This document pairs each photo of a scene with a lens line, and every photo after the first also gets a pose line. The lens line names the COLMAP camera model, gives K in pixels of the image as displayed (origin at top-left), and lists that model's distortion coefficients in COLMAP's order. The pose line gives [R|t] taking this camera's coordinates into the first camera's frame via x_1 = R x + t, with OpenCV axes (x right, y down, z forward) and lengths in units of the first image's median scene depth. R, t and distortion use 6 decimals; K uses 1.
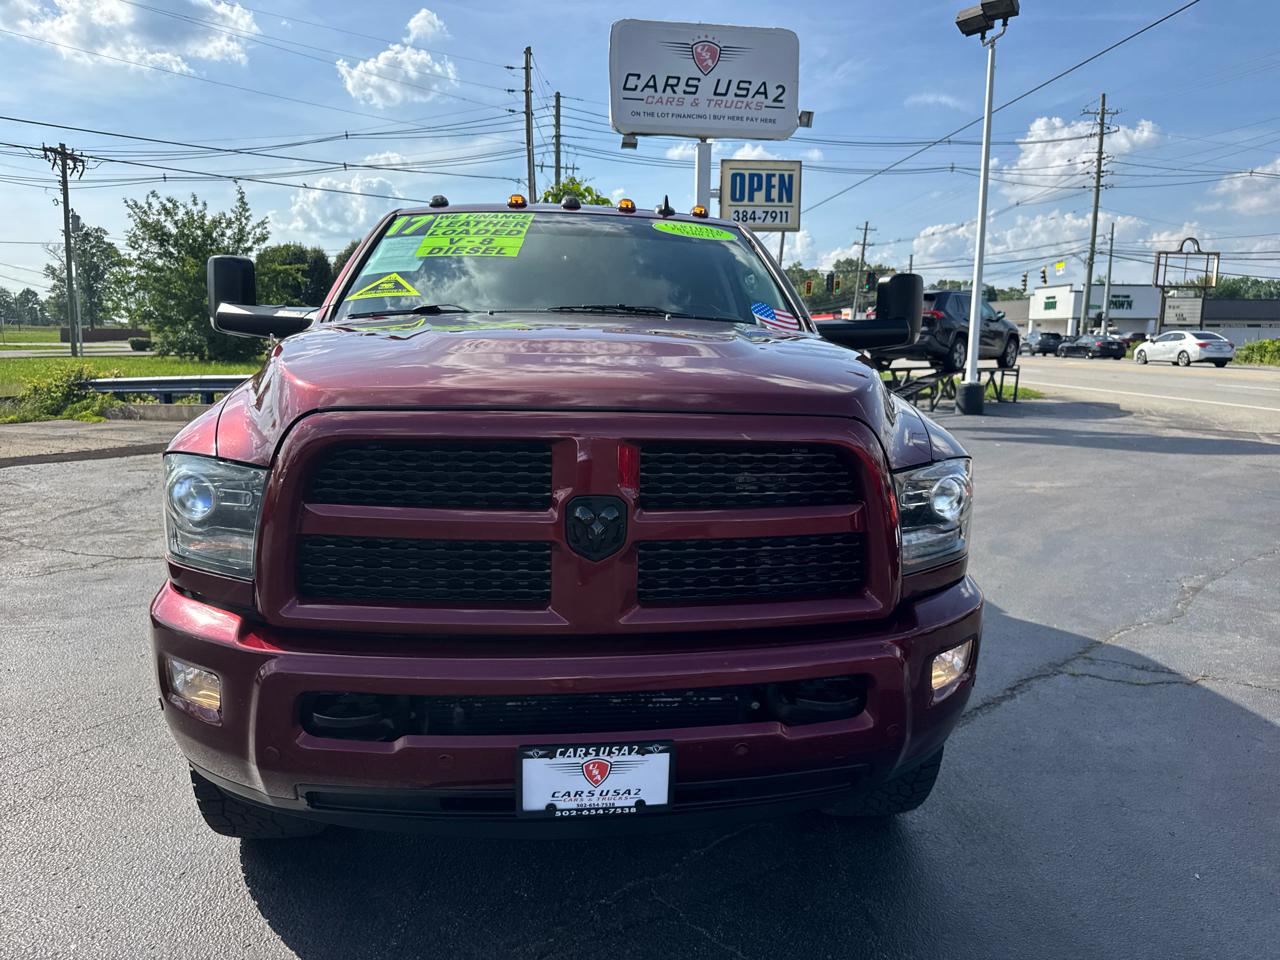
lens RADIAL K [[911.3, 0, 658.9], [0, 911.3, 480.1], [0, 0, 1]] dist [0.052729, -0.076516]
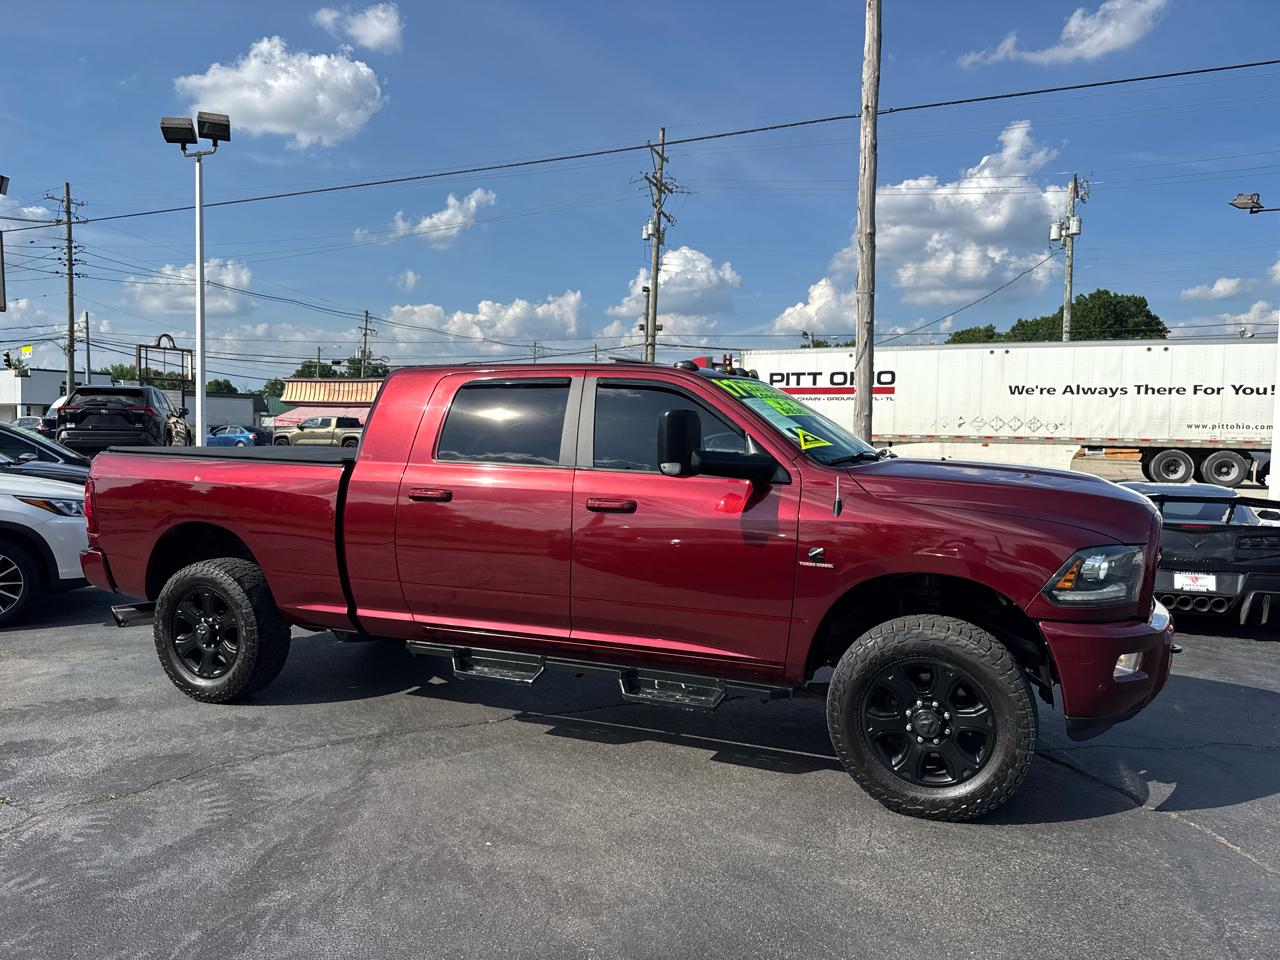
lens RADIAL K [[893.0, 0, 641.0], [0, 893.0, 473.7], [0, 0, 1]] dist [0.065101, -0.084512]
pose [[0.485293, -0.040265, 0.873424, -0.300518], [0.125601, 0.991789, -0.024065, -0.028968], [-0.865283, 0.121381, 0.486366, 0.106058]]
